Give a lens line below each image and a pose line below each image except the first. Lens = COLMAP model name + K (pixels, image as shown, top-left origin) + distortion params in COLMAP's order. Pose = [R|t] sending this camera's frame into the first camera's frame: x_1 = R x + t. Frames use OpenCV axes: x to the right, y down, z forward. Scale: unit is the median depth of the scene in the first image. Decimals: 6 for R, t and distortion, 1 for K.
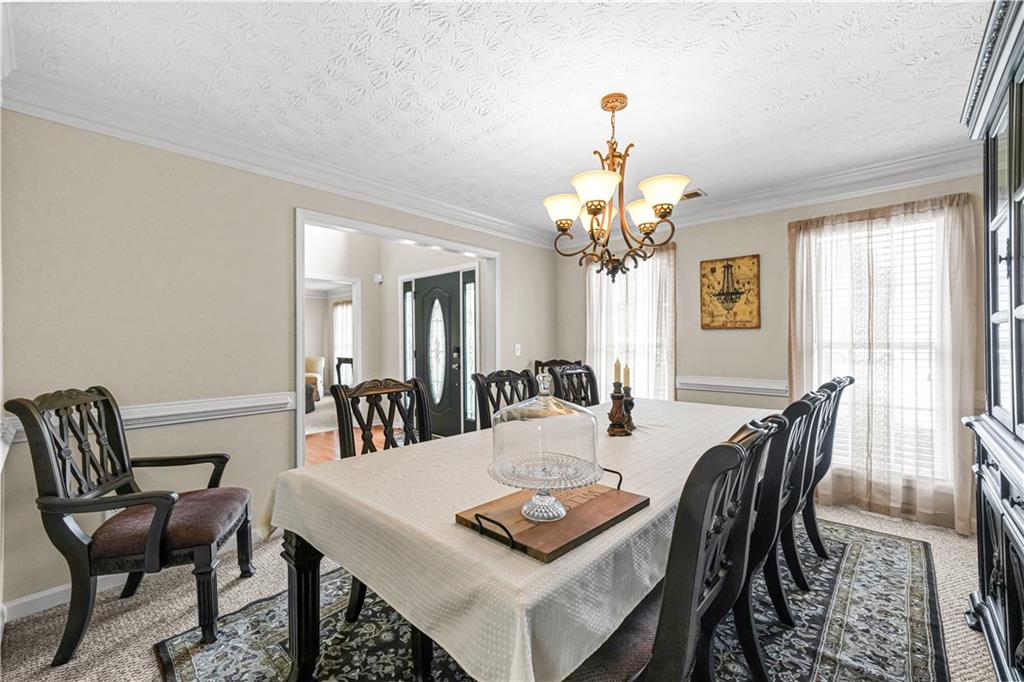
lens RADIAL K [[403.3, 0, 517.4], [0, 403.3, 341.4], [0, 0, 1]] dist [0.003546, -0.000137]
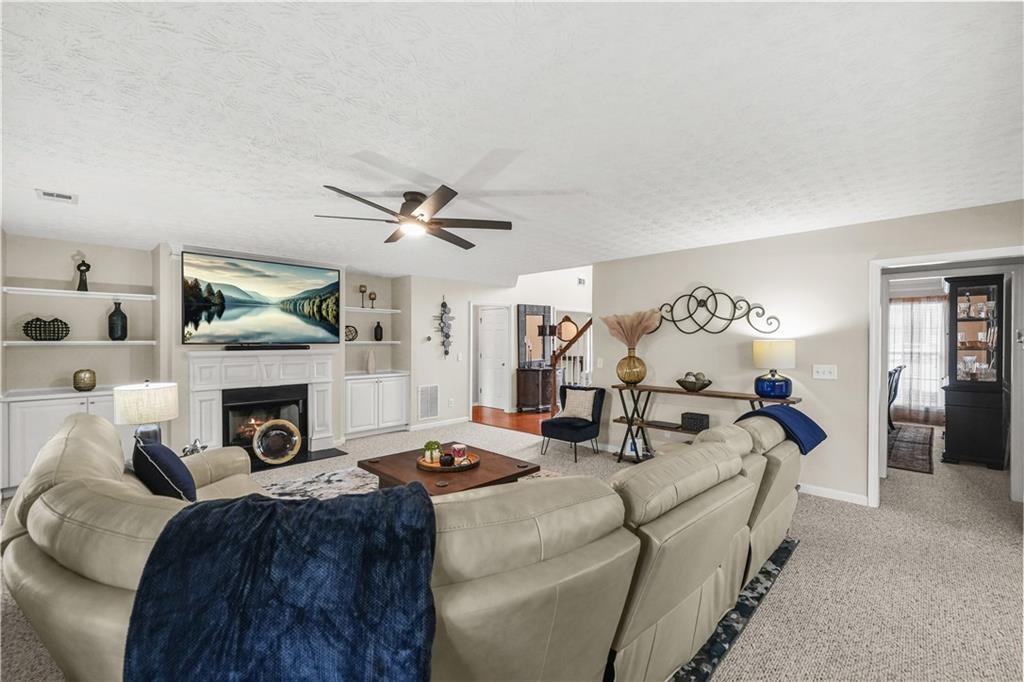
lens RADIAL K [[431.5, 0, 520.0], [0, 431.5, 340.5], [0, 0, 1]] dist [0.011829, 0.001862]
pose [[0.999878, 0.013477, 0.007844, -1.468972], [-0.013498, 0.999905, 0.002651, -0.042203], [-0.007808, -0.002756, 0.999966, -1.566550]]
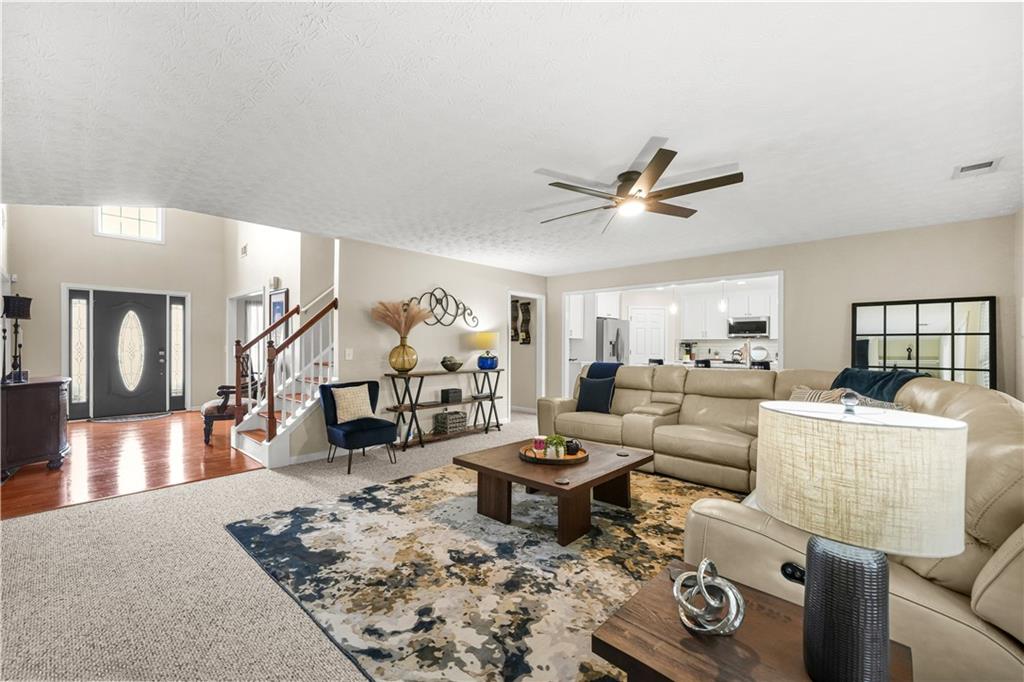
lens RADIAL K [[403.3, 0, 510.3], [0, 403.3, 347.4], [0, 0, 1]] dist [0.003546, -0.000137]
pose [[-0.022644, 0.007430, 0.999716, -2.592923], [-0.001526, 0.999971, -0.007466, 0.037026], [-0.999742, -0.001694, -0.022632, -0.319112]]
